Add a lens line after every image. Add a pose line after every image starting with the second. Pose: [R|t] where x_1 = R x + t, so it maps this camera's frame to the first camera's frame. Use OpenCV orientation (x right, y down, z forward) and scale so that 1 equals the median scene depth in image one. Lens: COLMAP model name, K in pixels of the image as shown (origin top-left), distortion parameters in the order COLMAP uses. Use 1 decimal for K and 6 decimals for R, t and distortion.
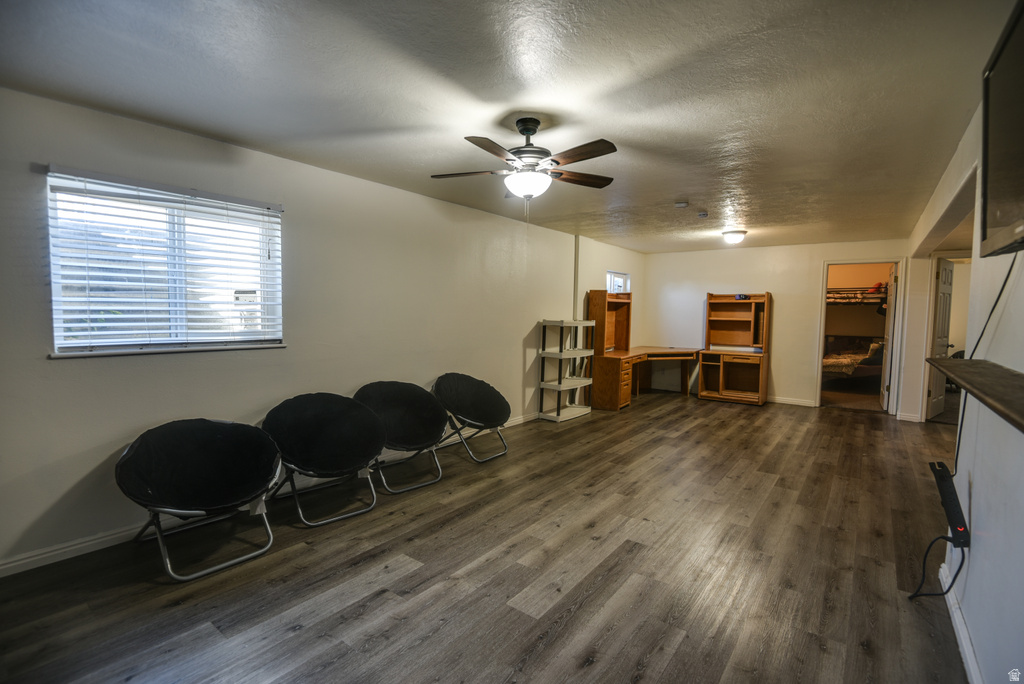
lens RADIAL K [[471.8, 0, 509.7], [0, 471.8, 340.1], [0, 0, 1]] dist [-0.000233, -0.014329]
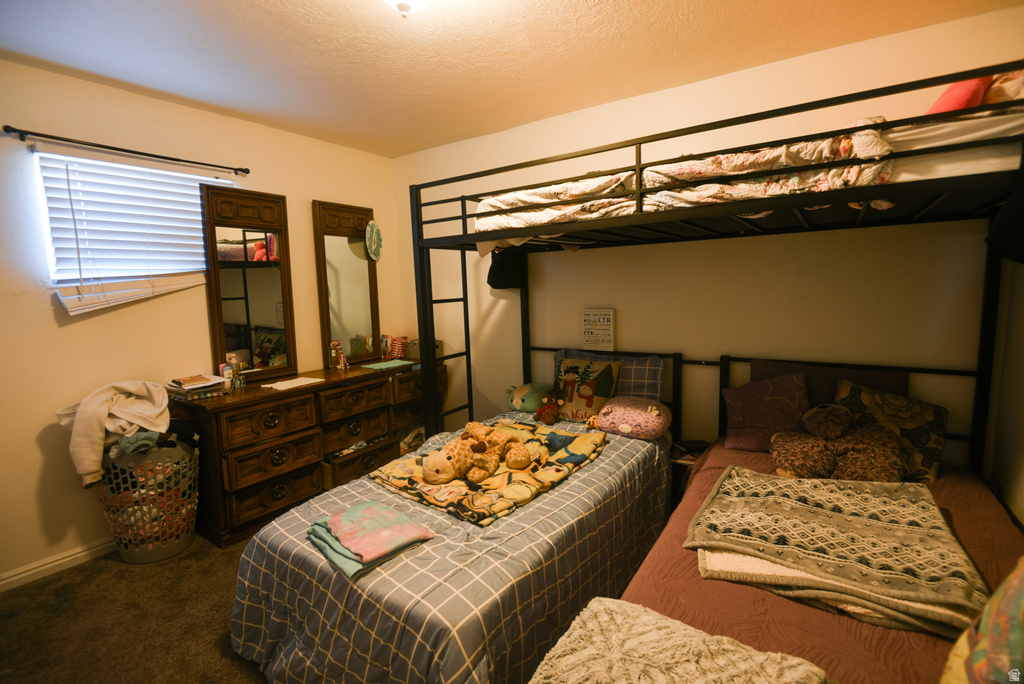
lens RADIAL K [[471.8, 0, 509.7], [0, 471.8, 340.1], [0, 0, 1]] dist [-0.000233, -0.014329]
pose [[0.997747, -0.049625, 0.045146, 0.914812], [0.046918, 0.997145, 0.059160, -0.066815], [-0.047953, -0.056909, 0.997227, 1.256670]]
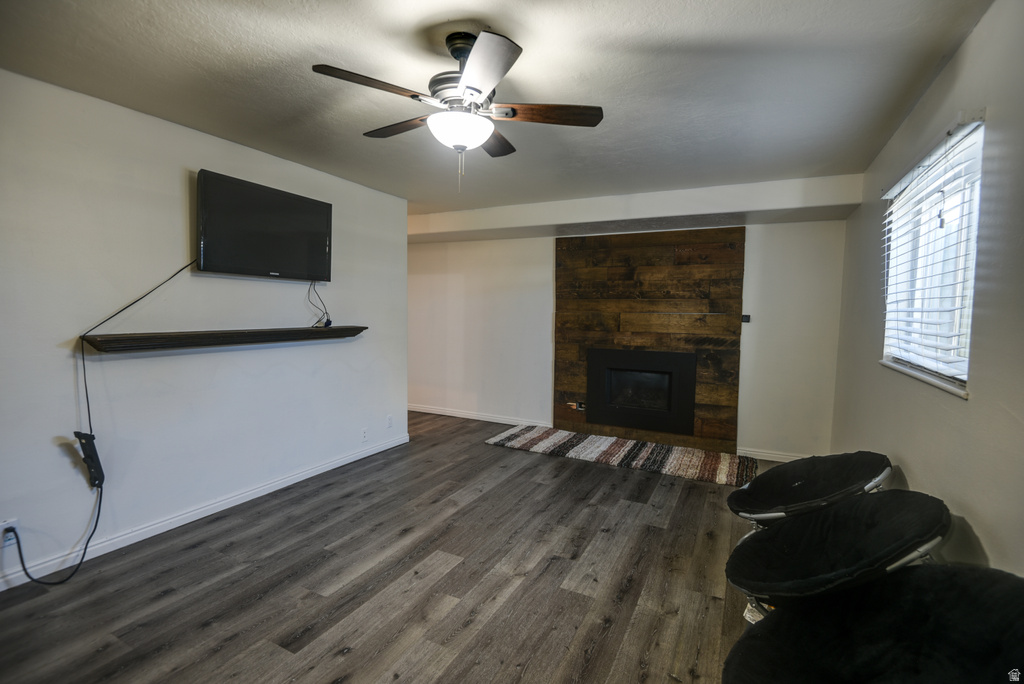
lens RADIAL K [[471.8, 0, 509.7], [0, 471.8, 340.1], [0, 0, 1]] dist [-0.000233, -0.014329]
pose [[-0.981916, -0.020073, -0.188250, 0.042133], [-0.043496, 0.991683, 0.121136, -0.046779], [0.184253, 0.127133, -0.974622, 0.781096]]
